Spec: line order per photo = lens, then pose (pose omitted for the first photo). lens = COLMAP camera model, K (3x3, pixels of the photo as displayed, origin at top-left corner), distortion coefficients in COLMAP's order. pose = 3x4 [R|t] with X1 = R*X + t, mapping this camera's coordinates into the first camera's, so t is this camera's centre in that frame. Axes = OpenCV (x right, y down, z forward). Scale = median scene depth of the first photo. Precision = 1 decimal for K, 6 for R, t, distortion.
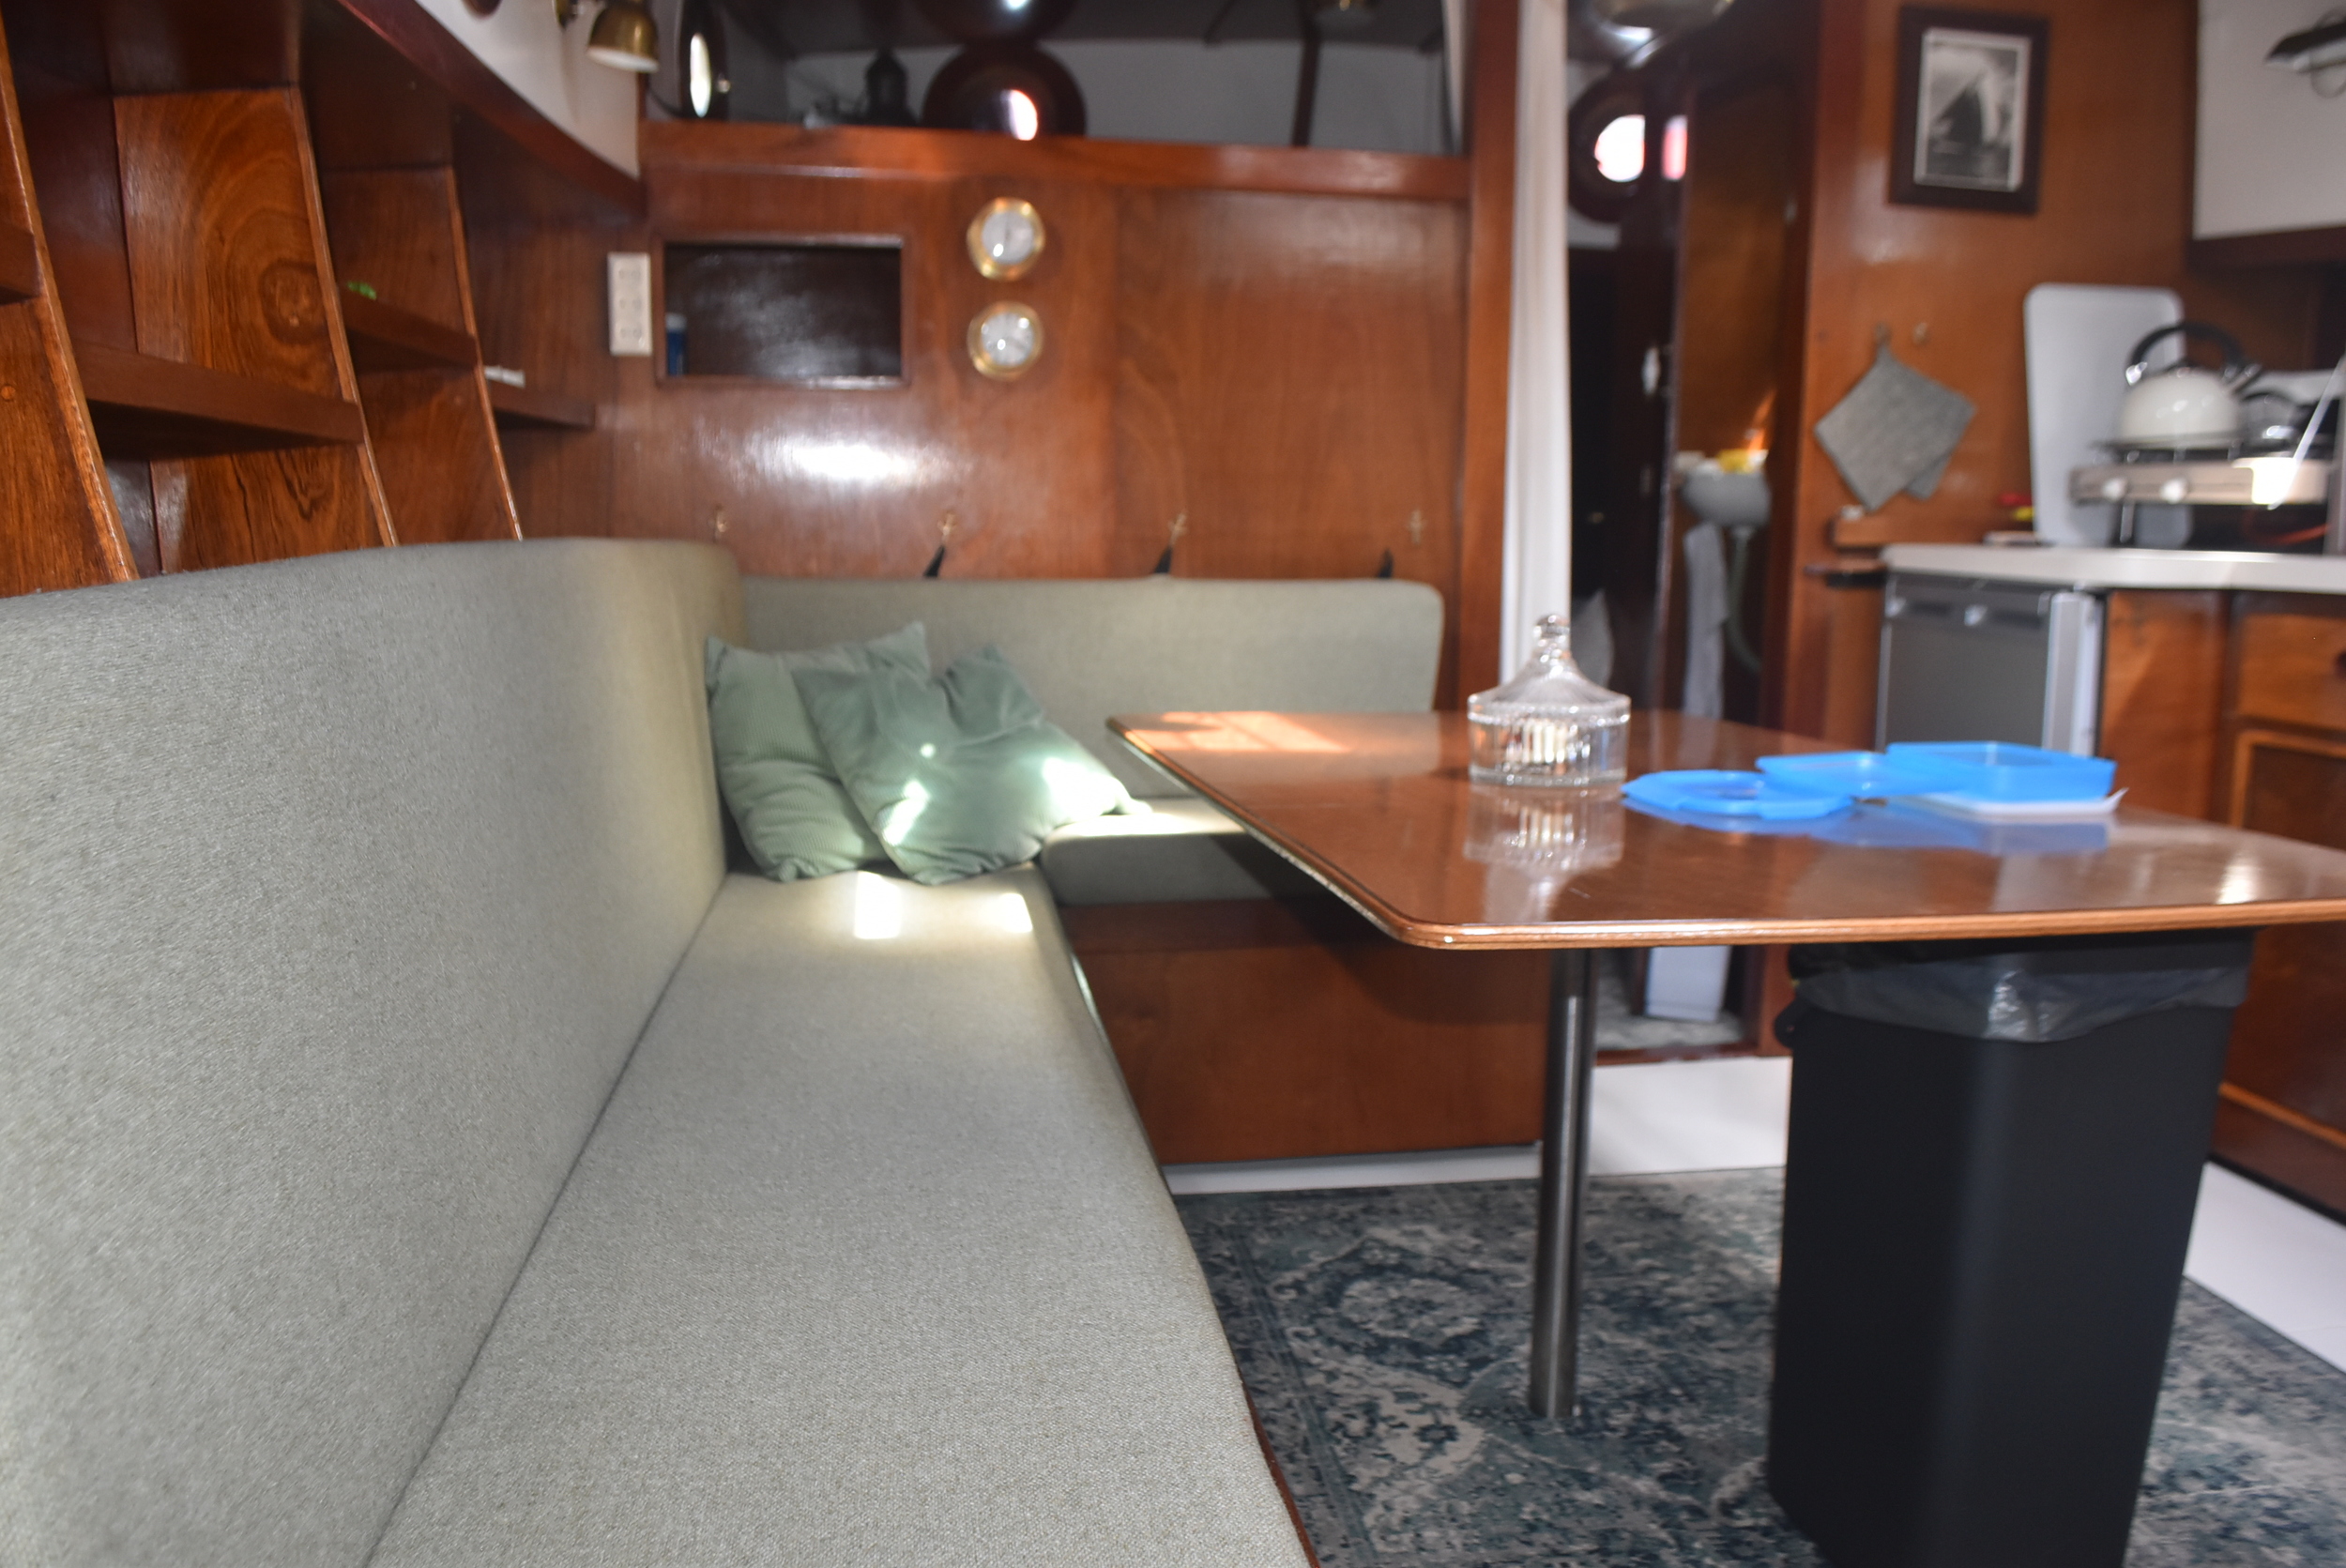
lens RADIAL K [[1825.4, 0, 1164.6], [0, 1825.4, 829.8], [0, 0, 1]] dist [-0.076449, 0.005637]
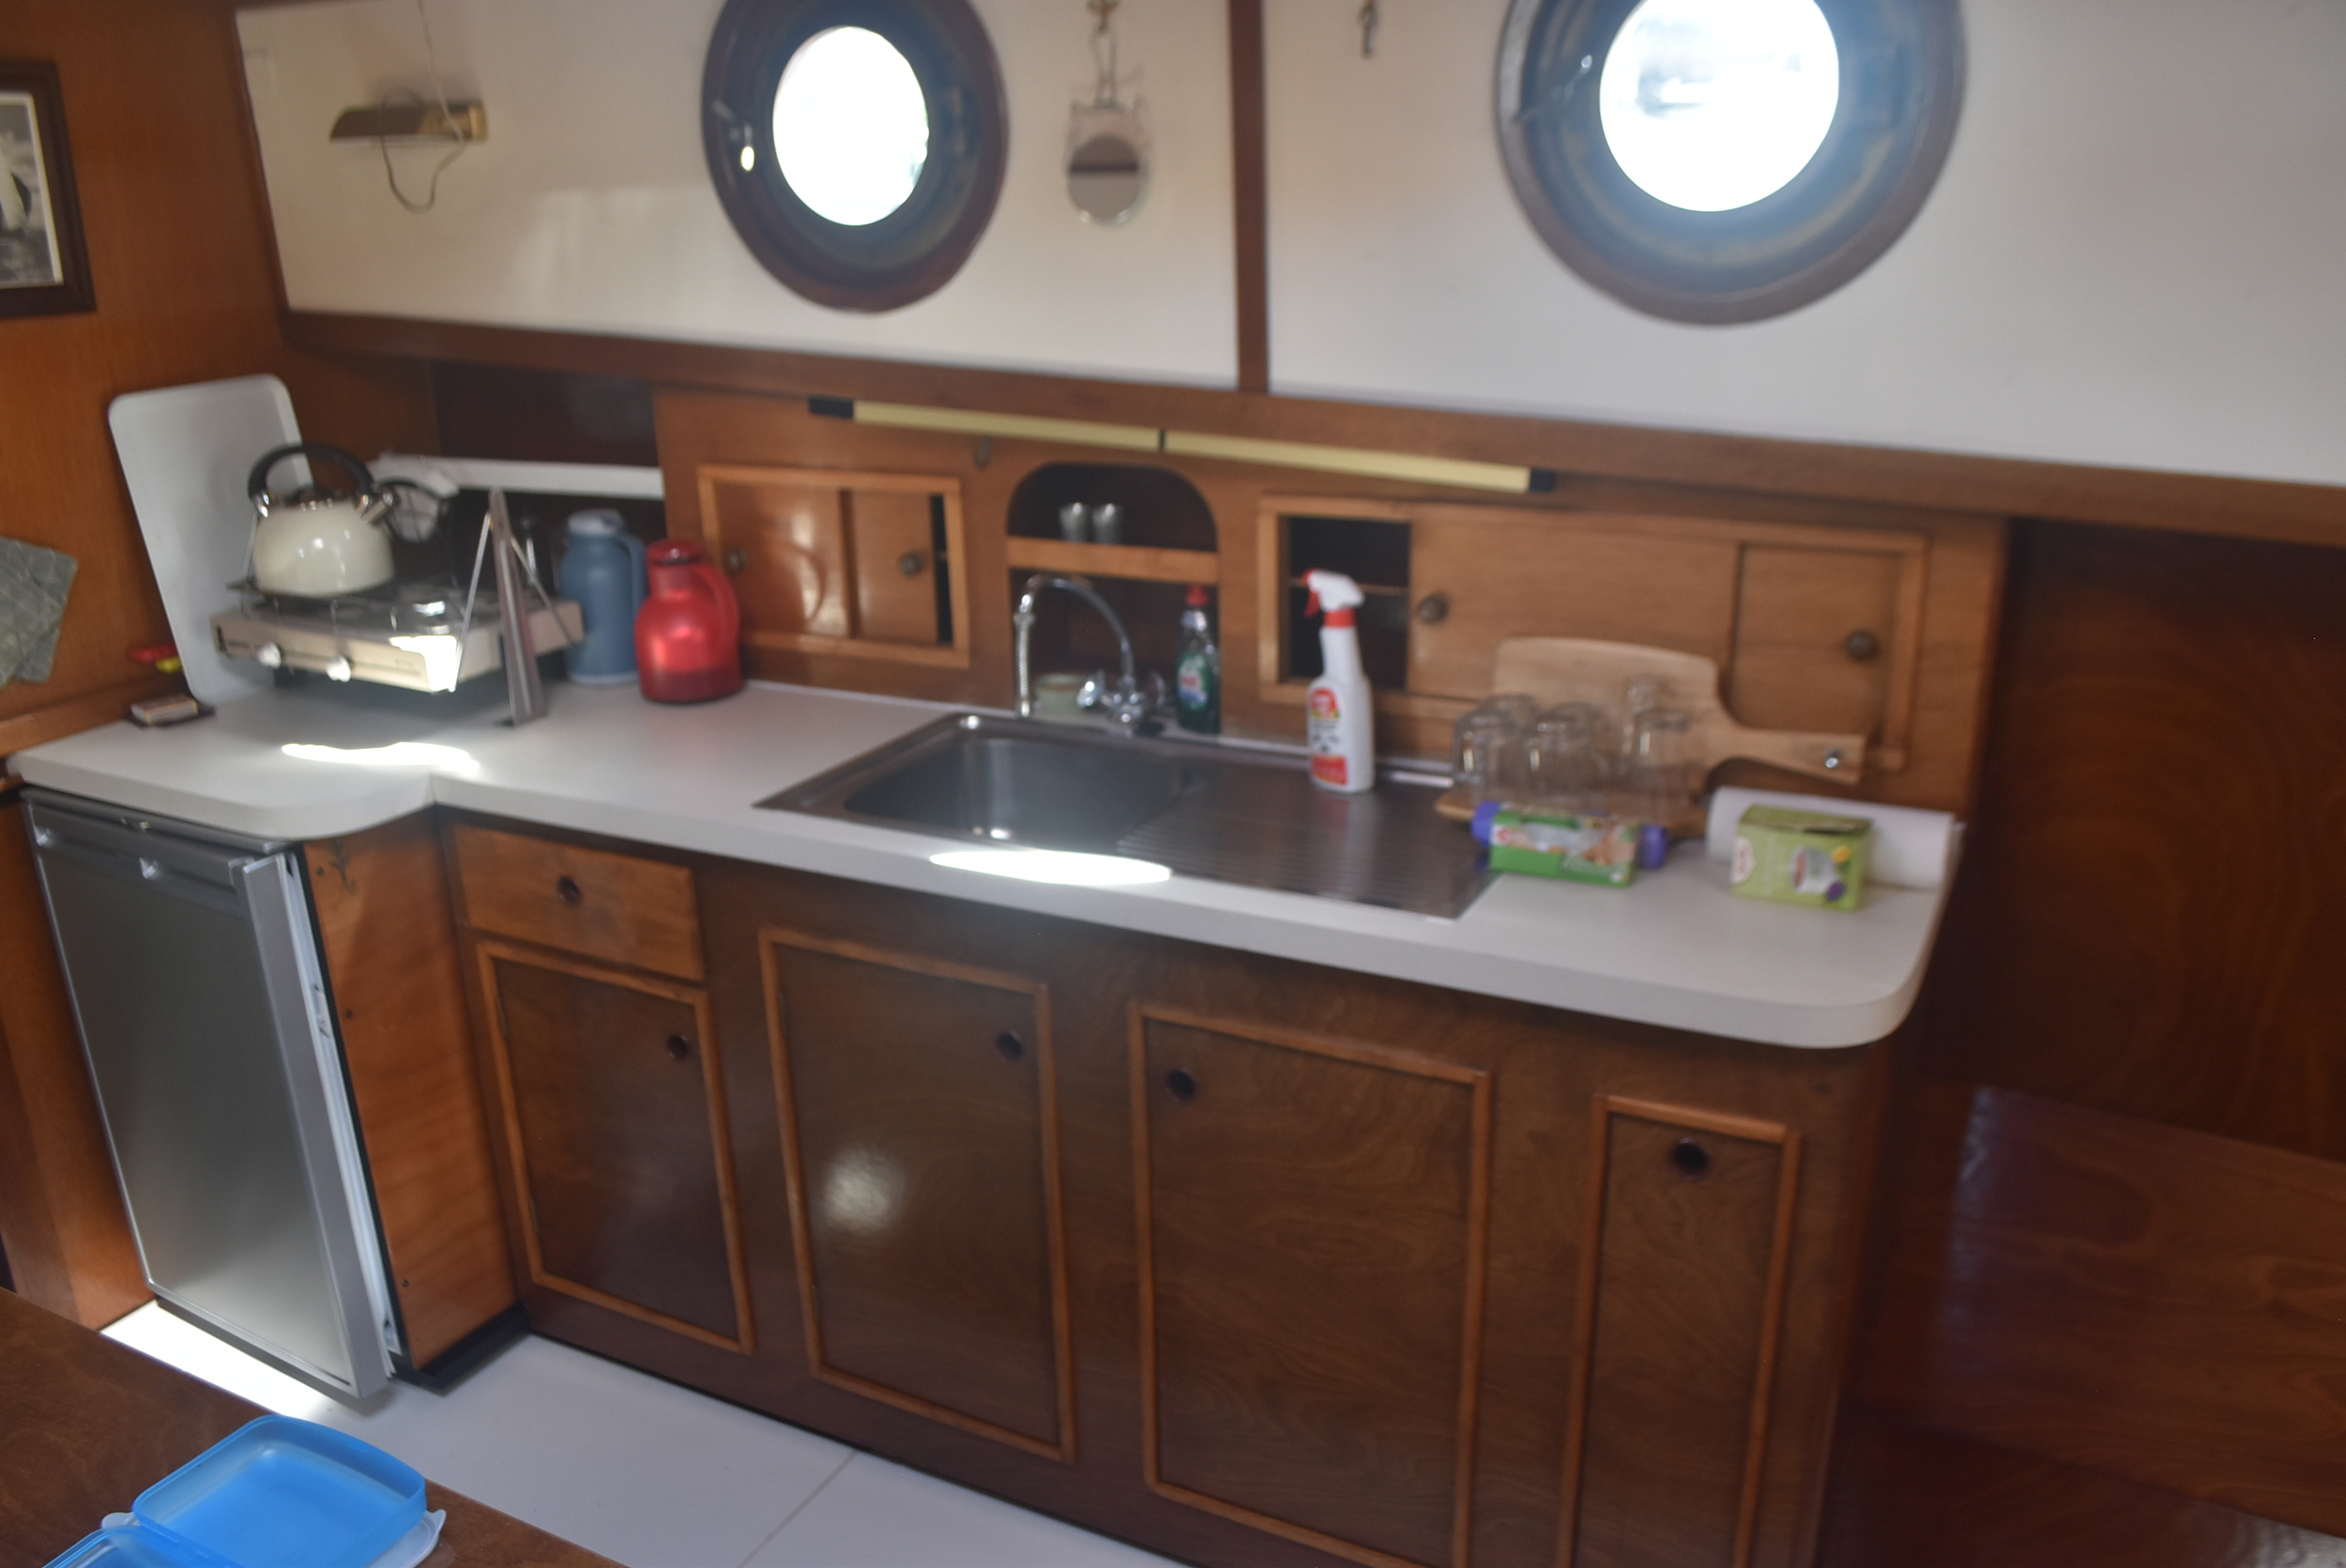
lens RADIAL K [[1825.4, 0, 1164.6], [0, 1825.4, 829.8], [0, 0, 1]] dist [-0.076449, 0.005637]
pose [[0.587519, -0.287833, 0.756289, 0.103952], [0.160489, 0.957483, 0.239730, -0.242560], [-0.793136, -0.019469, 0.608733, 0.121805]]
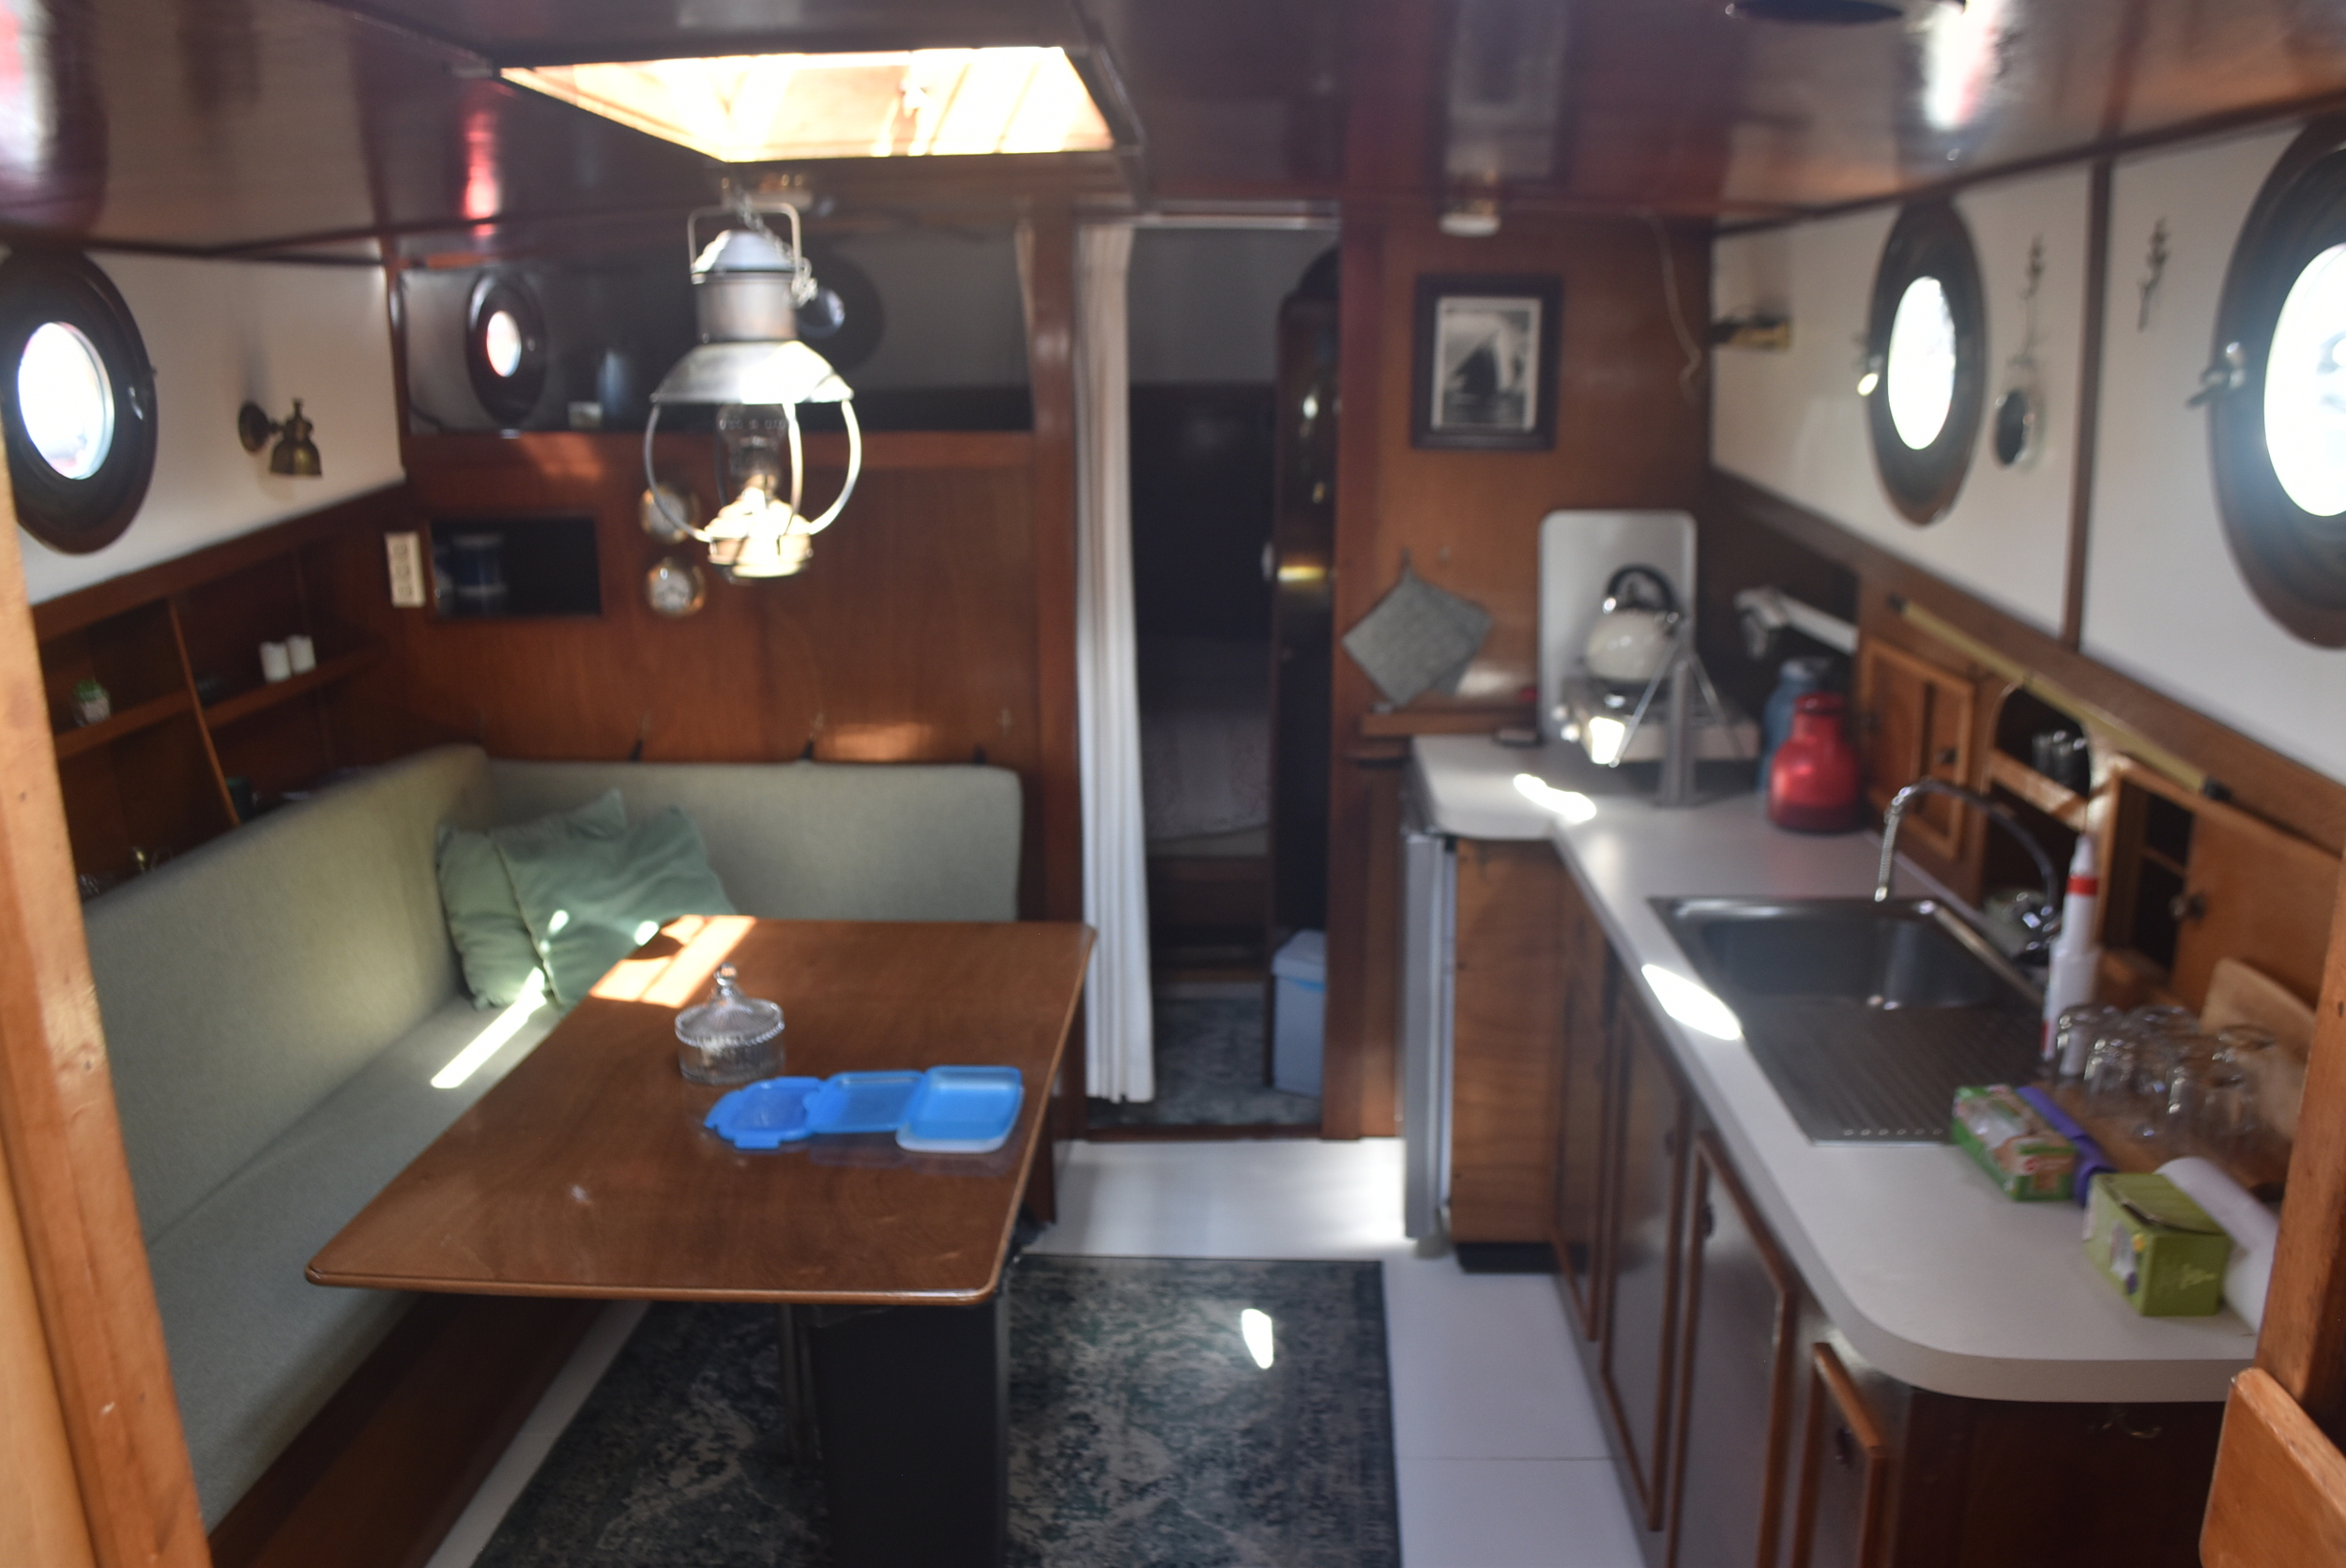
lens RADIAL K [[1833.1, 0, 1169.7], [0, 1833.1, 839.1], [0, 0, 1]] dist [-0.080040, -0.008409]
pose [[0.982136, 0.037044, -0.184491, 0.492542], [-0.018293, 0.994583, 0.102320, -0.221055], [0.187282, -0.097117, 0.977494, -0.225464]]
